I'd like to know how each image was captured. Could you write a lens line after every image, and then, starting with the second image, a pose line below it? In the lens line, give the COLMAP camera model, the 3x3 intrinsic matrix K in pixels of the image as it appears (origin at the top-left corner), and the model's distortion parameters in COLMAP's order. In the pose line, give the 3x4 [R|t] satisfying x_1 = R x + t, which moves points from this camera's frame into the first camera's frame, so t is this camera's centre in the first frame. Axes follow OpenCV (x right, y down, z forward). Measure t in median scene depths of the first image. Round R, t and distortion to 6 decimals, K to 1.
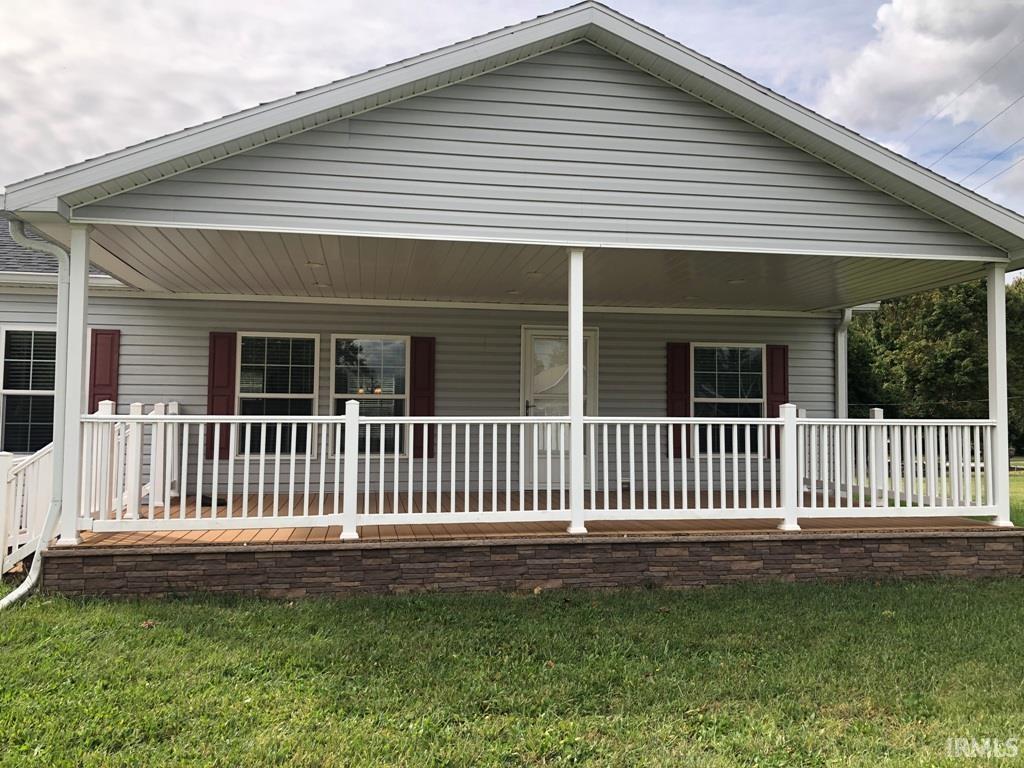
lens RADIAL K [[845.1, 0, 510.9], [0, 845.1, 378.7], [0, 0, 1]] dist [0.034580, -0.030221]
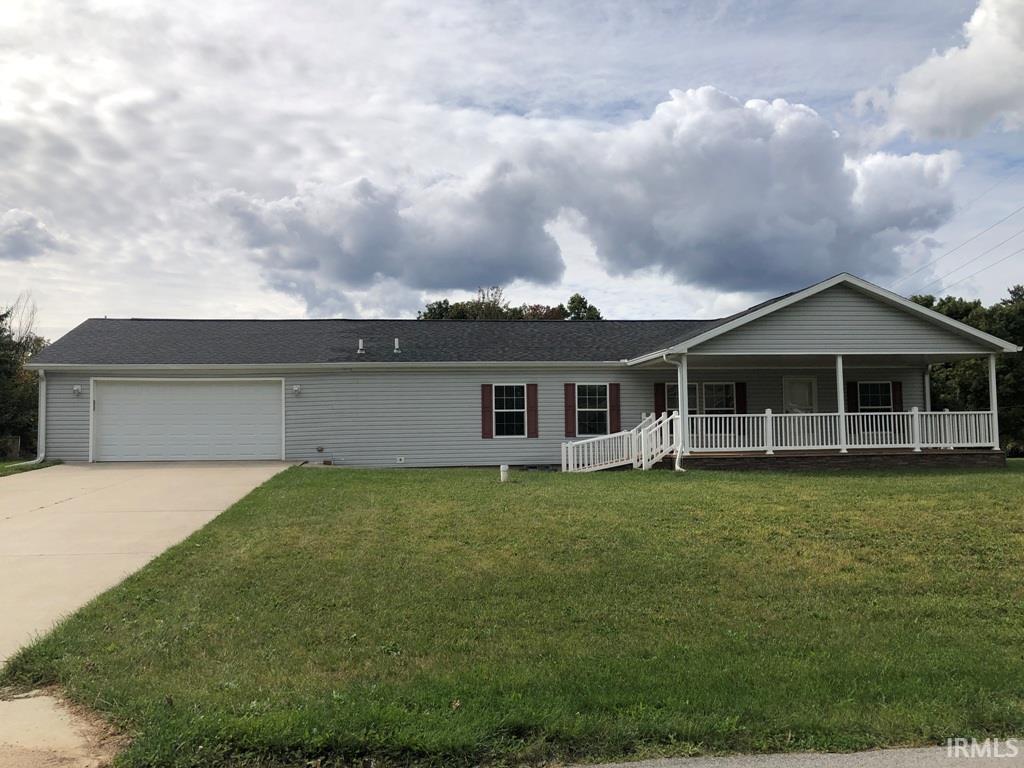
lens RADIAL K [[845.1, 0, 506.3], [0, 845.1, 386.8], [0, 0, 1]] dist [0.034580, -0.030221]
pose [[0.998228, -0.024067, -0.054424, -0.628782], [0.023360, 0.999635, -0.013589, -0.022121], [0.054731, 0.012294, 0.998425, -1.365640]]
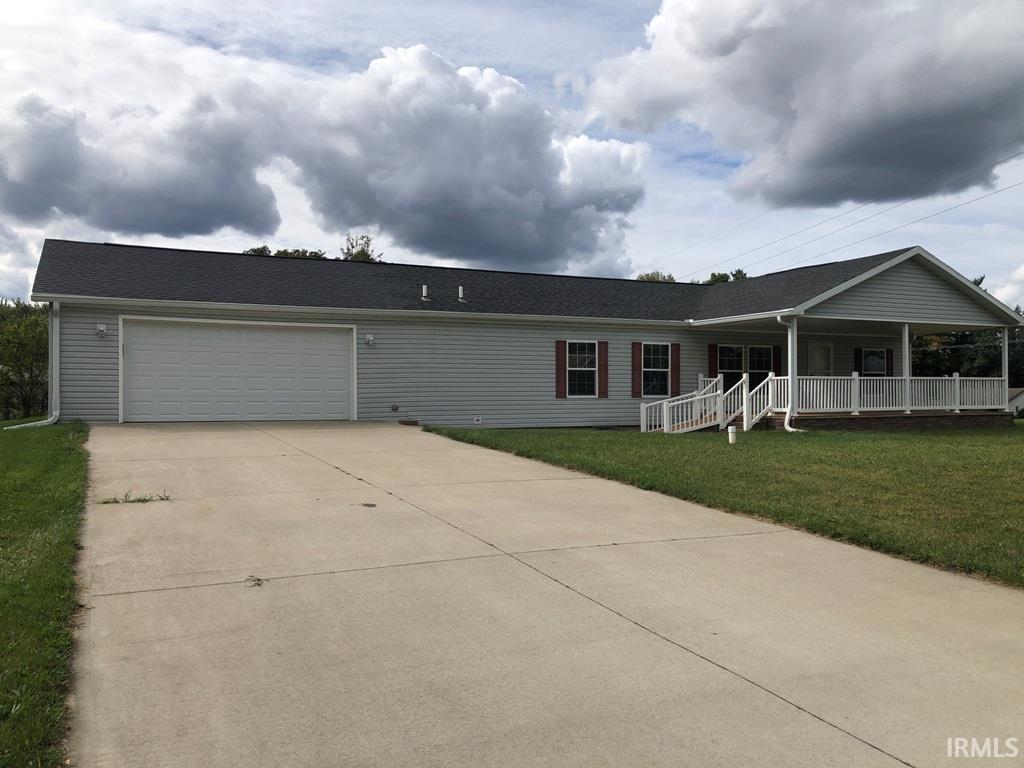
lens RADIAL K [[845.1, 0, 517.0], [0, 845.1, 401.2], [0, 0, 1]] dist [0.034580, -0.030221]
pose [[0.957873, -0.013092, 0.286894, -1.528795], [-0.002246, 0.998588, 0.053068, -0.020704], [-0.287184, -0.051477, 0.956491, -1.111247]]
